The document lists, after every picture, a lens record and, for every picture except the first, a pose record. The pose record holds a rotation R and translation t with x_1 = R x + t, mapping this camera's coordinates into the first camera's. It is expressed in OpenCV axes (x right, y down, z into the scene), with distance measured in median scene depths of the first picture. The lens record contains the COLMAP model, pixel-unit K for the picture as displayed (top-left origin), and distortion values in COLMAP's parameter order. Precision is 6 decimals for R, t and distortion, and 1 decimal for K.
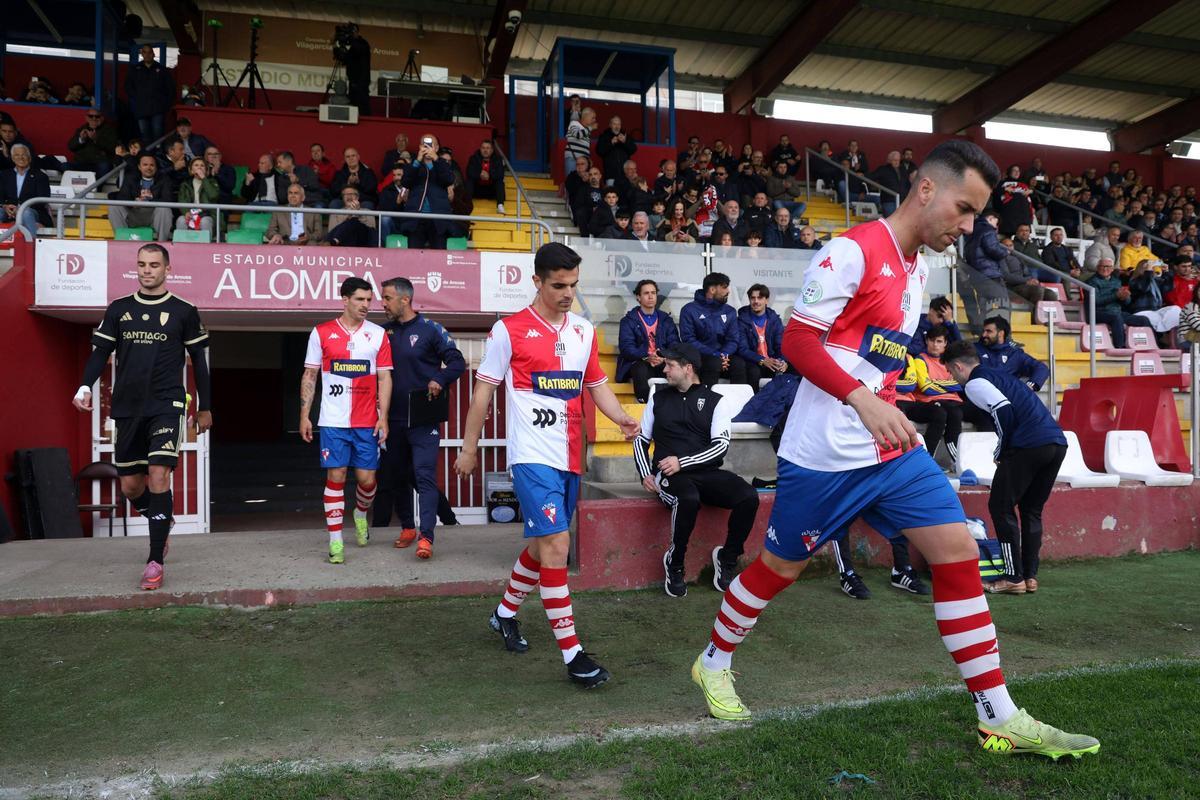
lens RADIAL K [[834.3, 0, 600.0], [0, 834.3, 400.0], [0, 0, 1]] dist [-0.091635, 0.068740]
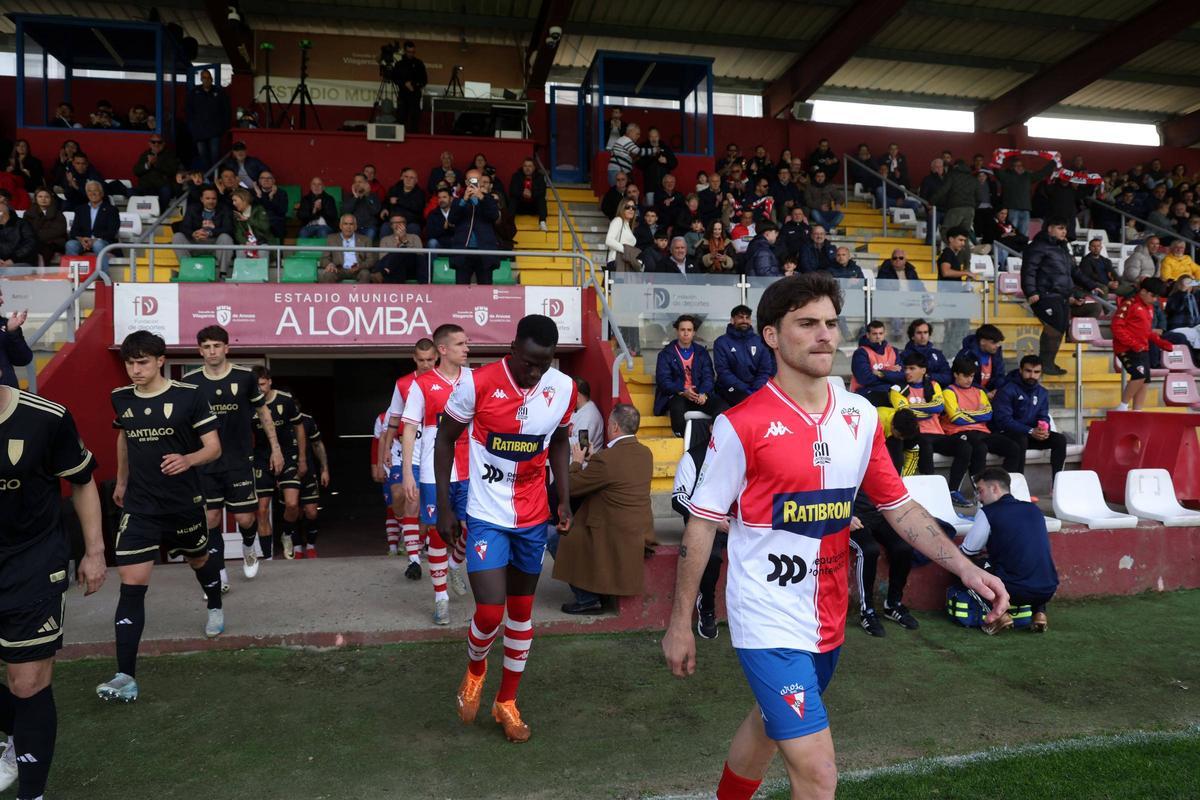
lens RADIAL K [[834.3, 0, 600.0], [0, 834.3, 400.0], [0, 0, 1]] dist [-0.091635, 0.068740]
pose [[0.998822, 0.000044, -0.048517, 0.001441], [0.001301, 0.999616, 0.027688, -0.046104], [0.048499, -0.027718, 0.998439, -0.035099]]
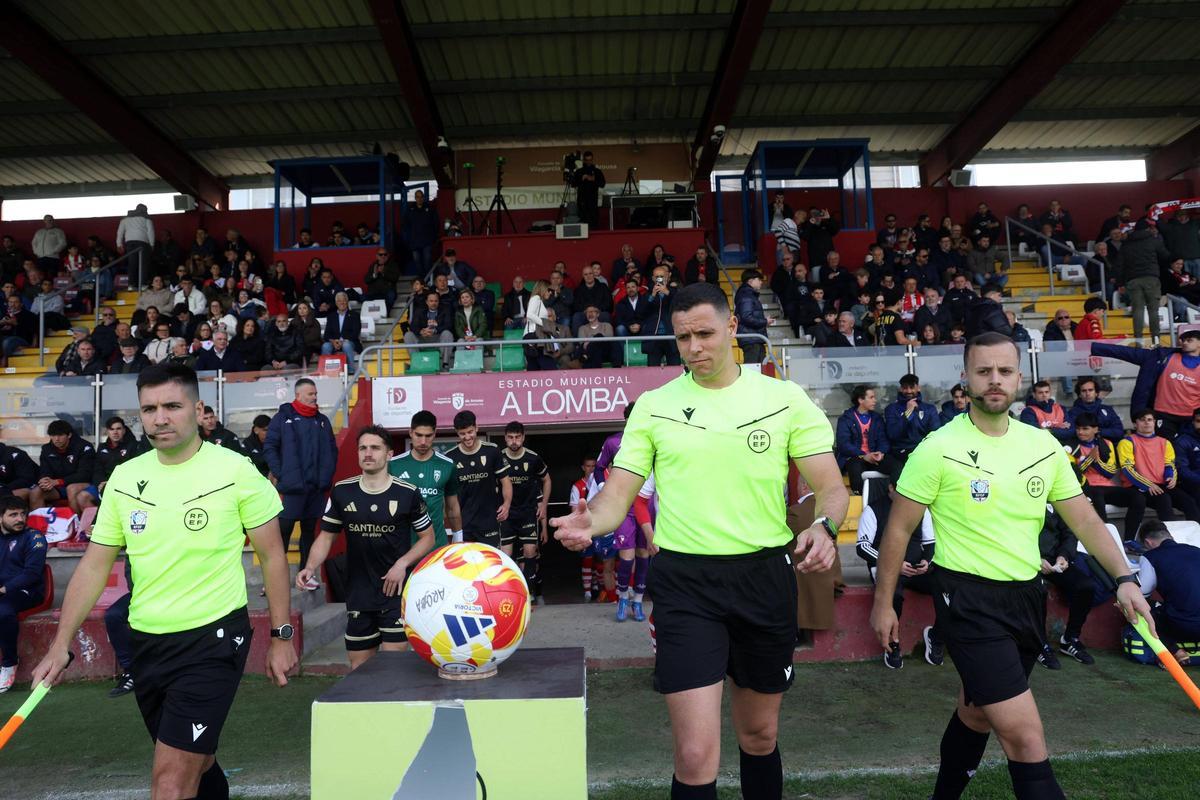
lens RADIAL K [[834.3, 0, 600.0], [0, 834.3, 400.0], [0, 0, 1]] dist [-0.091635, 0.068740]
pose [[0.970007, -0.044616, -0.238946, -0.010642], [0.031729, 0.997840, -0.057515, -0.046990], [0.240996, 0.048209, 0.969328, -0.138157]]
